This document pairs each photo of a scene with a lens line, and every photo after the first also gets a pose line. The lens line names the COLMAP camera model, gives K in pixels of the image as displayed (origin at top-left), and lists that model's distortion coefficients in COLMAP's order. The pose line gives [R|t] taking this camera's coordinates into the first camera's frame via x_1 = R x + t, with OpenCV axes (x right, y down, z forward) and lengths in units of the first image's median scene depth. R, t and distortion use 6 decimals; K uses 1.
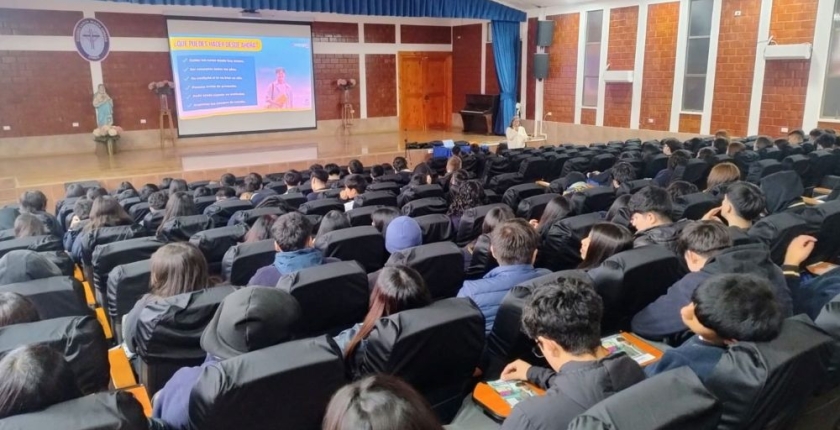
lens RADIAL K [[617.7, 0, 438.8], [0, 617.7, 213.6], [0, 0, 1]] dist [0.015160, -0.010707]
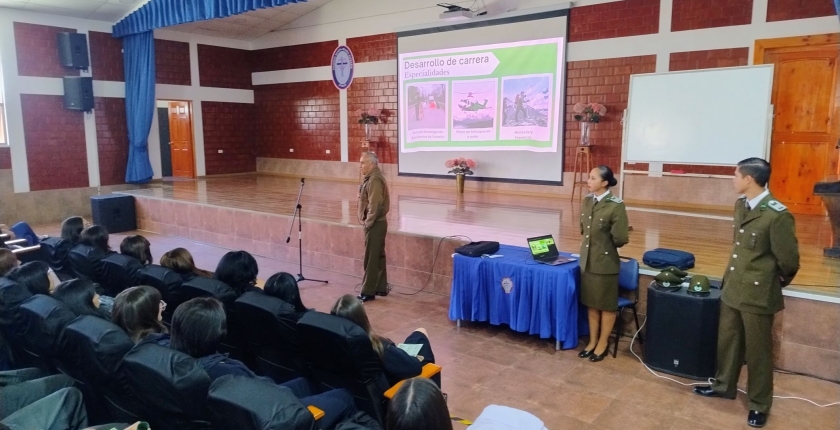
lens RADIAL K [[576.1, 0, 428.8], [0, 576.1, 209.2], [0, 0, 1]] dist [0.013134, -0.013828]
pose [[0.296900, 0.142645, -0.944194, 0.328676], [-0.212929, 0.973774, 0.080159, -0.142456], [0.930866, 0.177247, 0.319487, 0.761028]]
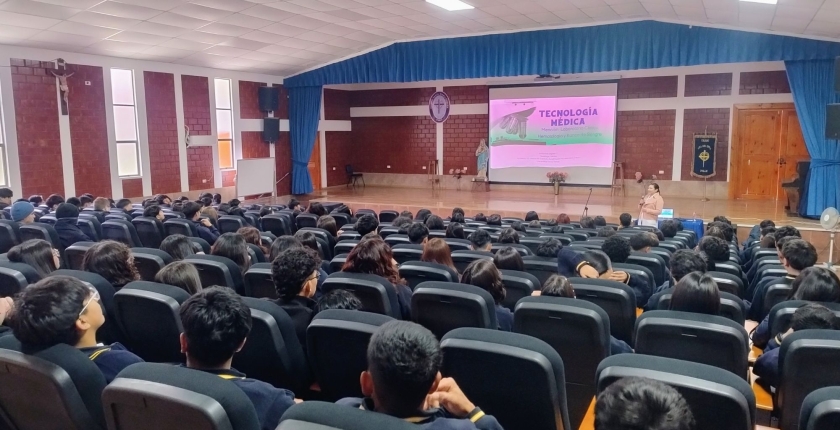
lens RADIAL K [[617.7, 0, 421.1], [0, 617.7, 207.2], [0, 0, 1]] dist [0.015160, -0.010707]
pose [[0.463288, 0.115095, -0.878702, 0.560140], [-0.190692, 0.981251, 0.027986, -0.082132], [0.865448, 0.154596, 0.476550, 0.304878]]
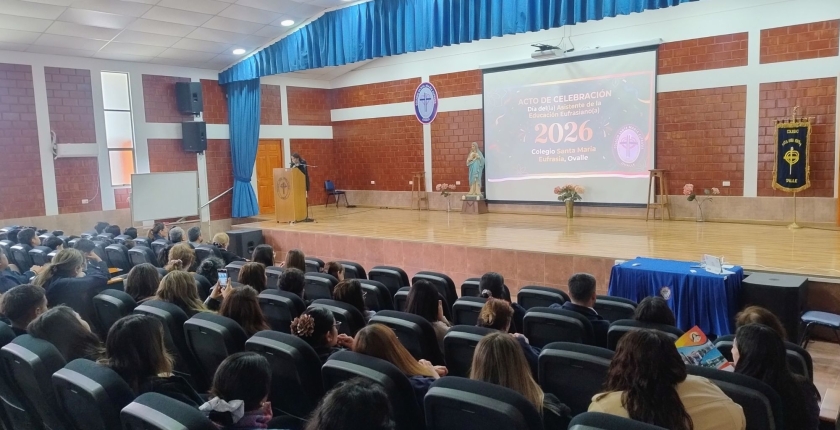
lens RADIAL K [[617.7, 0, 414.5], [0, 617.7, 217.2], [0, 0, 1]] dist [0.015160, -0.010707]
pose [[0.254158, 0.101042, -0.961870, 0.394944], [-0.183175, 0.981557, 0.054709, -0.126157], [0.949658, 0.162286, 0.267979, 0.639113]]
